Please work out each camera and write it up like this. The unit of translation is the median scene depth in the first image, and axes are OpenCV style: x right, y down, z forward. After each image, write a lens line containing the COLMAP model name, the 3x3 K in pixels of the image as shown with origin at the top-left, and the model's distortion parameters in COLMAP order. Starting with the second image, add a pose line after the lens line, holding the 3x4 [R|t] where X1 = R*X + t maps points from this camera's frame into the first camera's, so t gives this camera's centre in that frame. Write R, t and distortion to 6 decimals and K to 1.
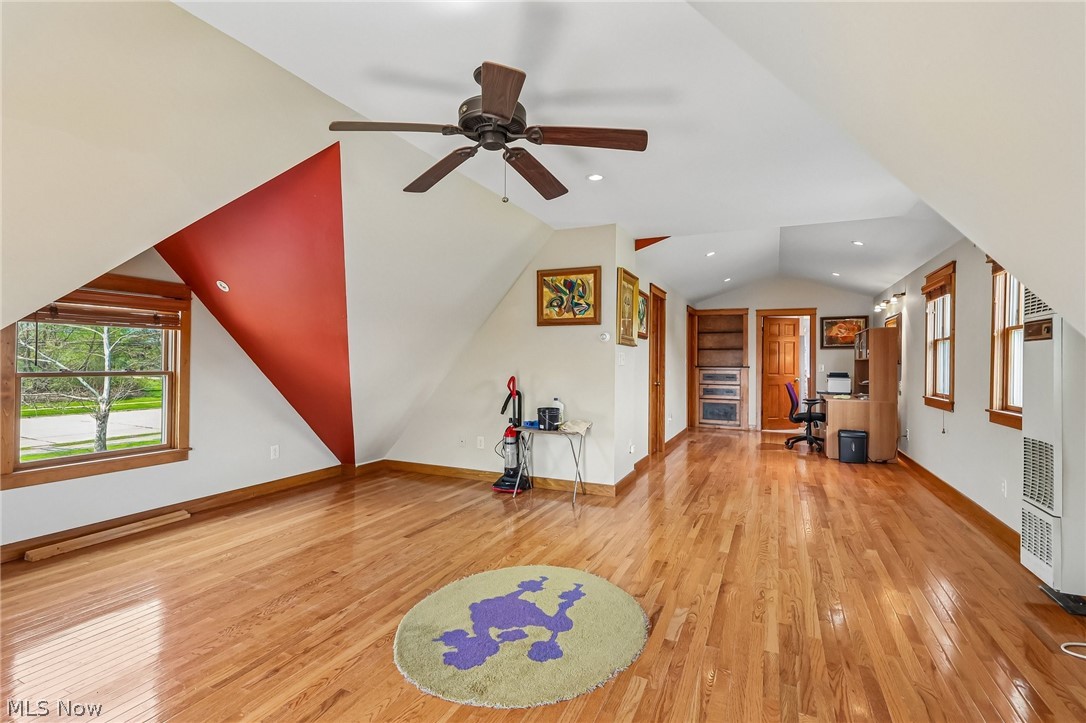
lens RADIAL K [[507.9, 0, 540.8], [0, 507.9, 361.1], [0, 0, 1]] dist [-0.000903, 0.001811]
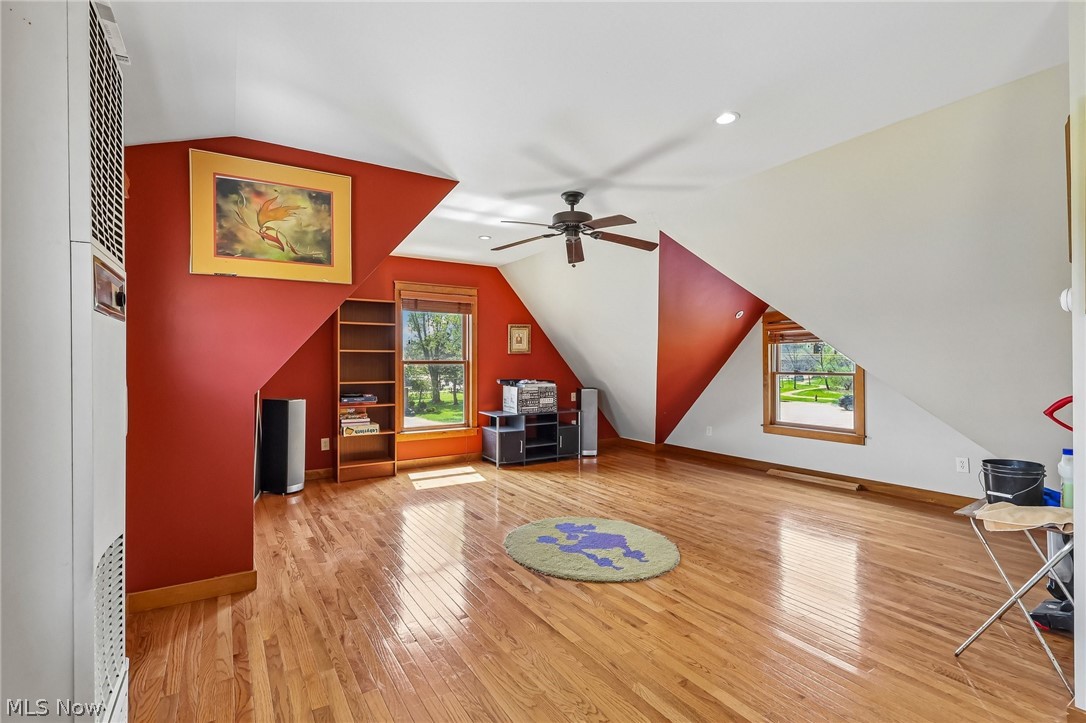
lens RADIAL K [[507.9, 0, 544.3], [0, 507.9, 359.3], [0, 0, 1]] dist [-0.000903, 0.001811]
pose [[-0.545396, -0.011099, -0.838105, 1.080453], [0.001933, 0.999893, -0.014500, 0.004509], [0.838176, -0.009529, -0.545316, 1.457545]]
